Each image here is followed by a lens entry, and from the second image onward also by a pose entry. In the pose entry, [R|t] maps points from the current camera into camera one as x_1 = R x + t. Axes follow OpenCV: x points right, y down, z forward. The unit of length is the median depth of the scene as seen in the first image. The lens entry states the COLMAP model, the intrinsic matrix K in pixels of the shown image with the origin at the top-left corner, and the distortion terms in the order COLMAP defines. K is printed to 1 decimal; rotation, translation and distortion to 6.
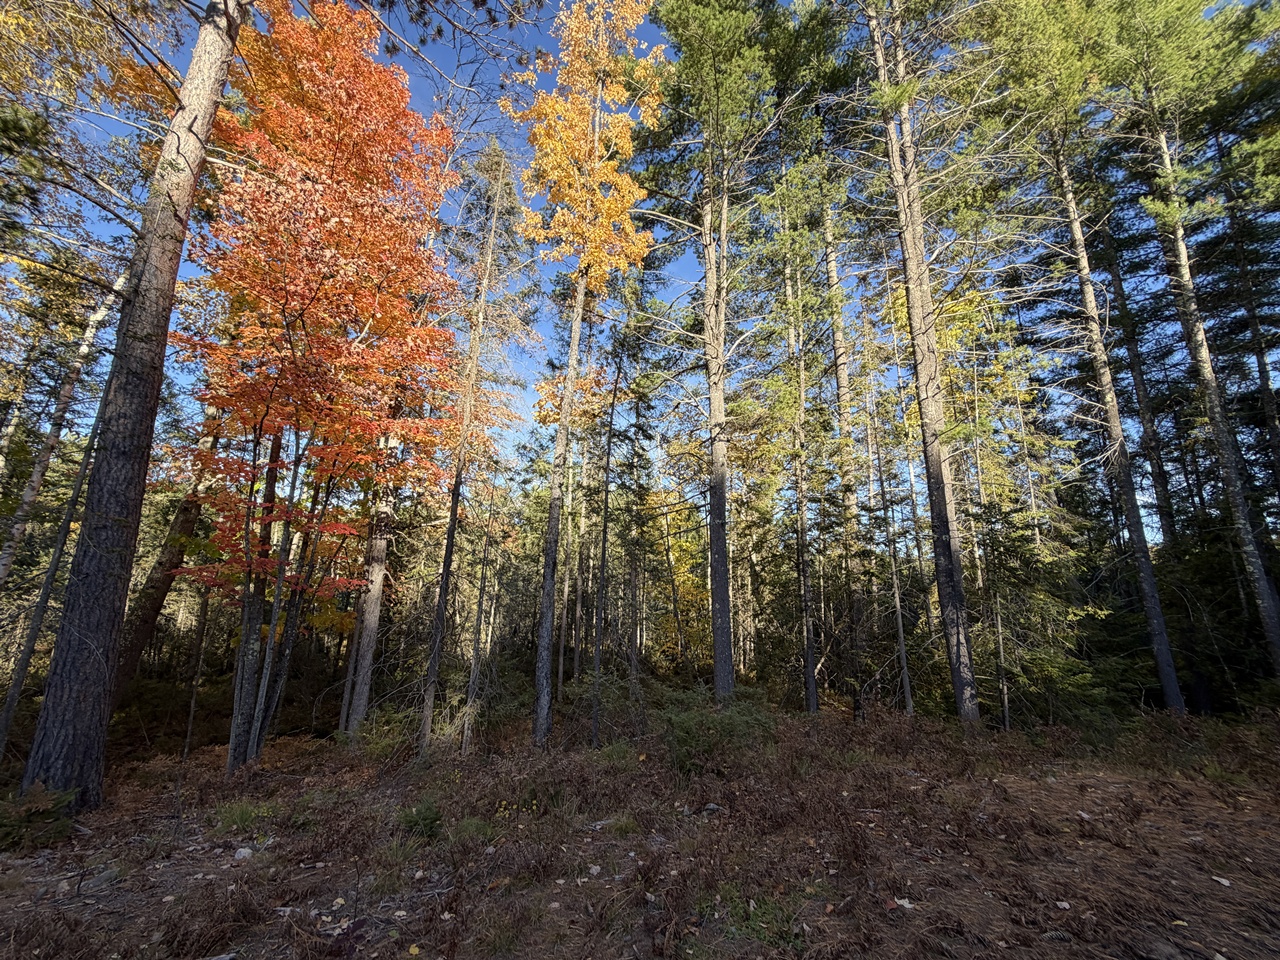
lens RADIAL K [[512.8, 0, 643.9], [0, 512.8, 481.0], [0, 0, 1]] dist [-0.000420, -0.000214]
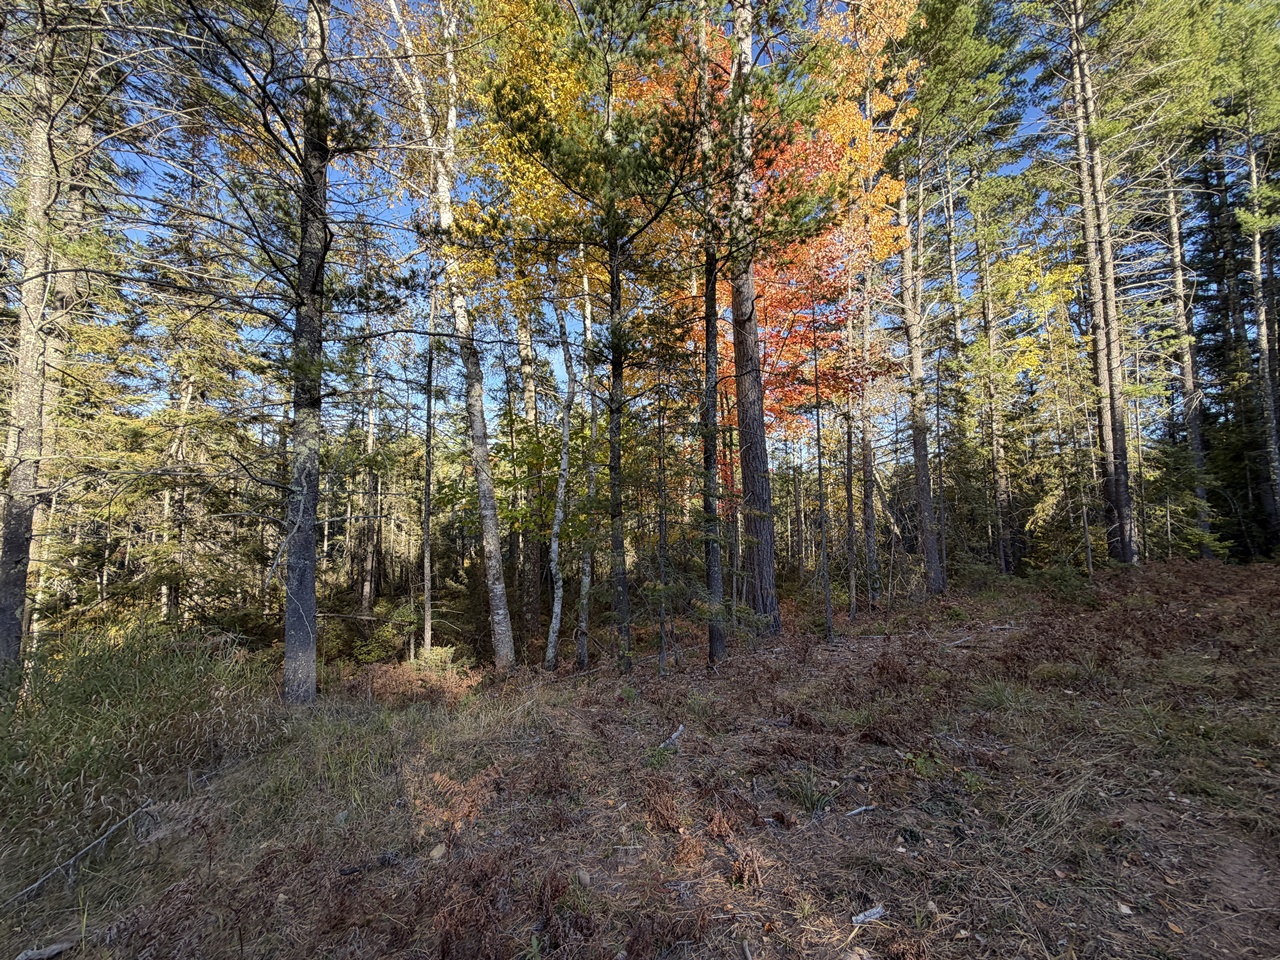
lens RADIAL K [[512.8, 0, 643.9], [0, 512.8, 481.0], [0, 0, 1]] dist [-0.000420, -0.000214]
pose [[0.992766, -0.025809, 0.117261, -0.757282], [0.008033, 0.988714, 0.149601, -0.055364], [-0.119799, -0.147577, 0.981769, -0.246051]]
